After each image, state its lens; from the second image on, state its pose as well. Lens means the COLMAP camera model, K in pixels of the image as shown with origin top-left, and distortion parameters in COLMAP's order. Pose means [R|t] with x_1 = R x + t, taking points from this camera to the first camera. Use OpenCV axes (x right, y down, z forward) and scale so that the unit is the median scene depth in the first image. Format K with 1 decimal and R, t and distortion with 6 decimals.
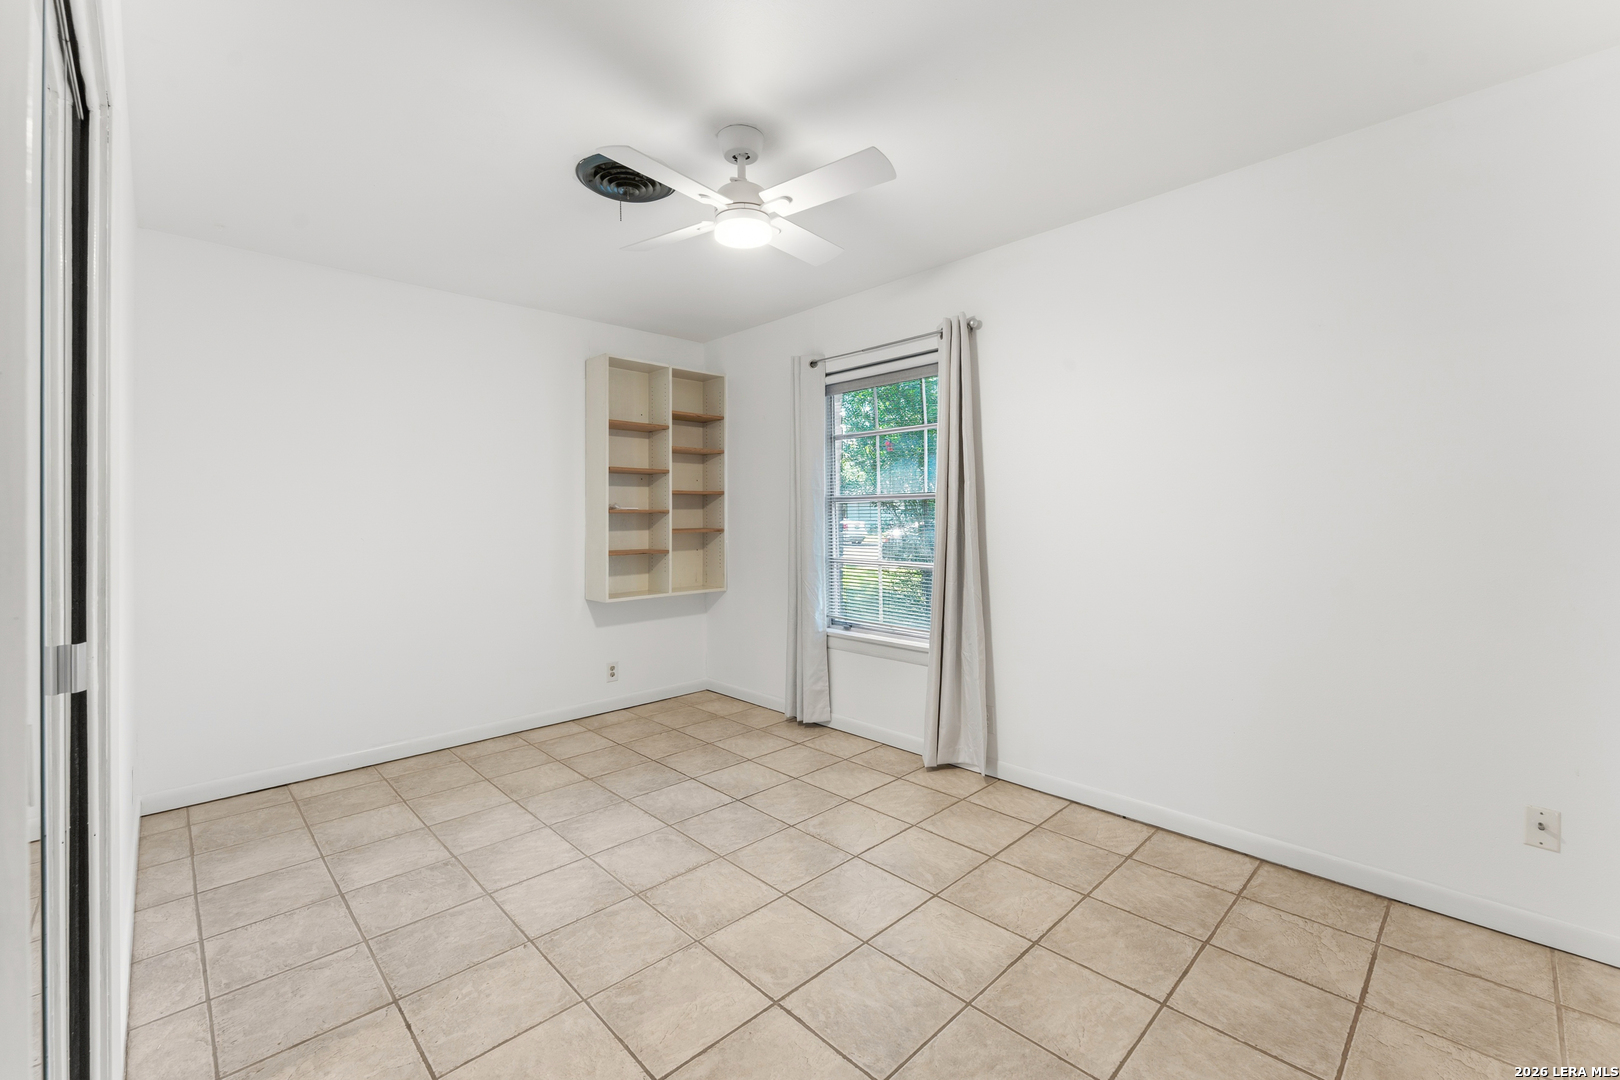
lens RADIAL K [[663.3, 0, 803.1], [0, 663.3, 512.4], [0, 0, 1]] dist [-0.001197, -0.000714]
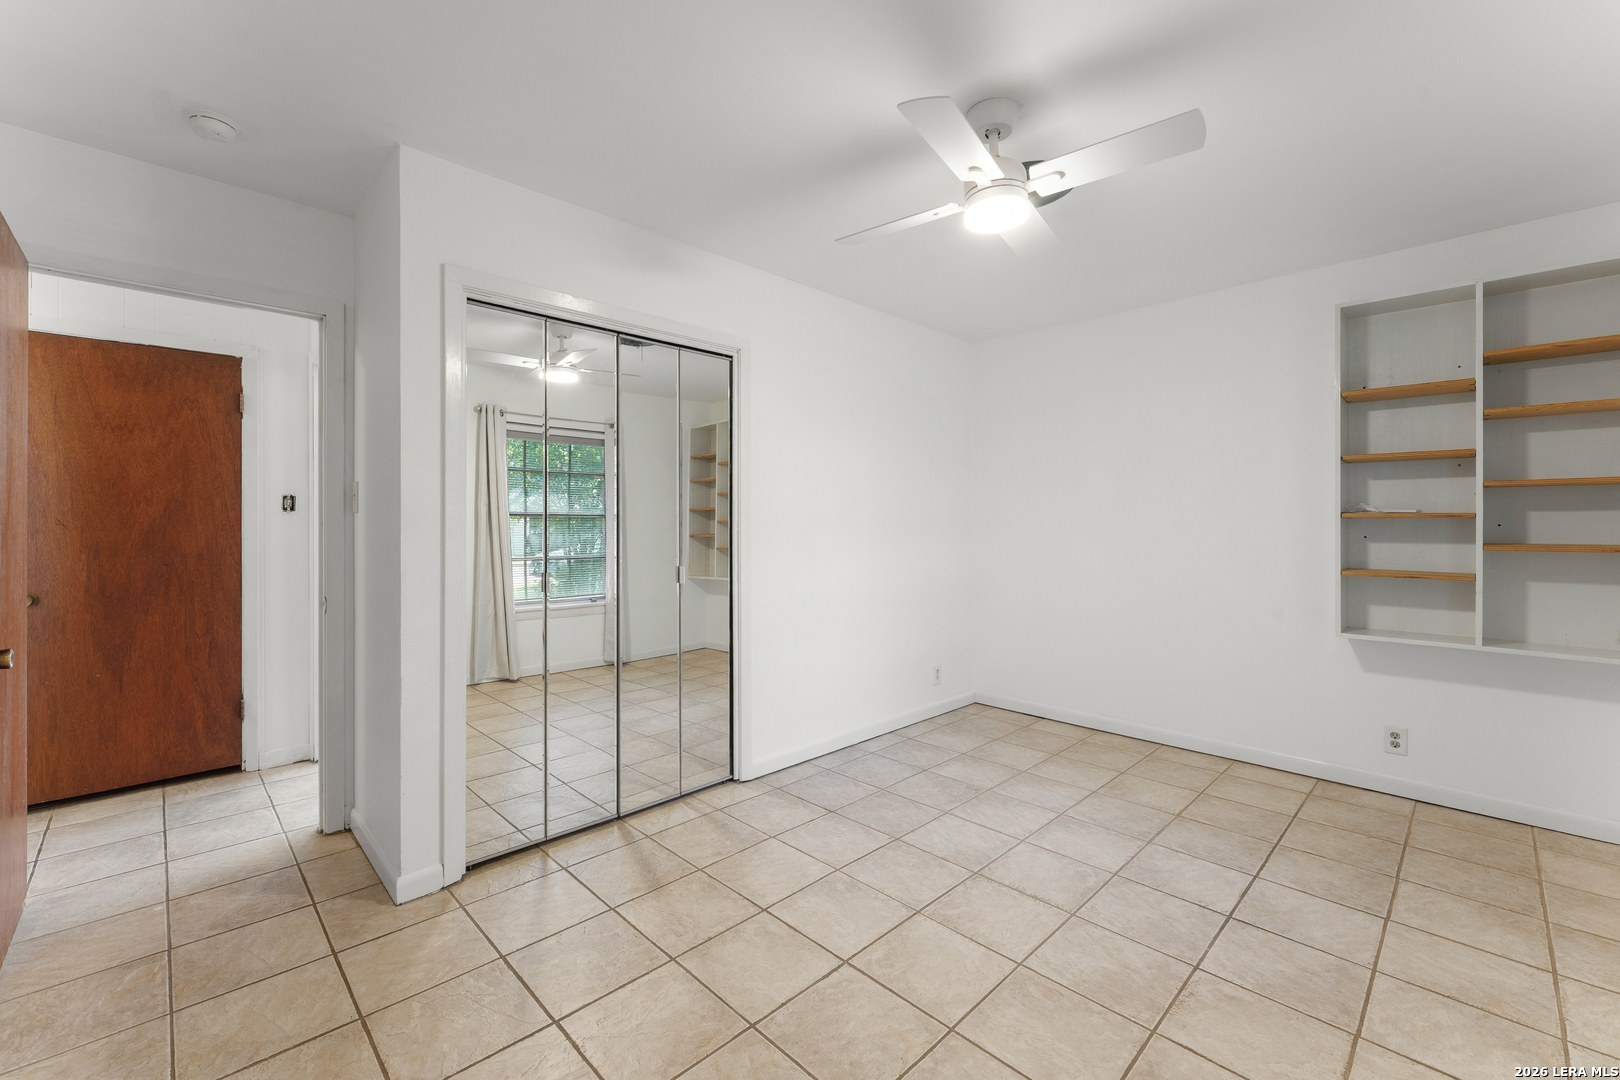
lens RADIAL K [[663.3, 0, 810.2], [0, 663.3, 531.2], [0, 0, 1]] dist [-0.001197, -0.000714]
pose [[0.024825, 0.021682, -0.999457, 0.631812], [0.002876, 0.999759, 0.021760, -0.004639], [0.999688, -0.003414, 0.024756, 0.548136]]
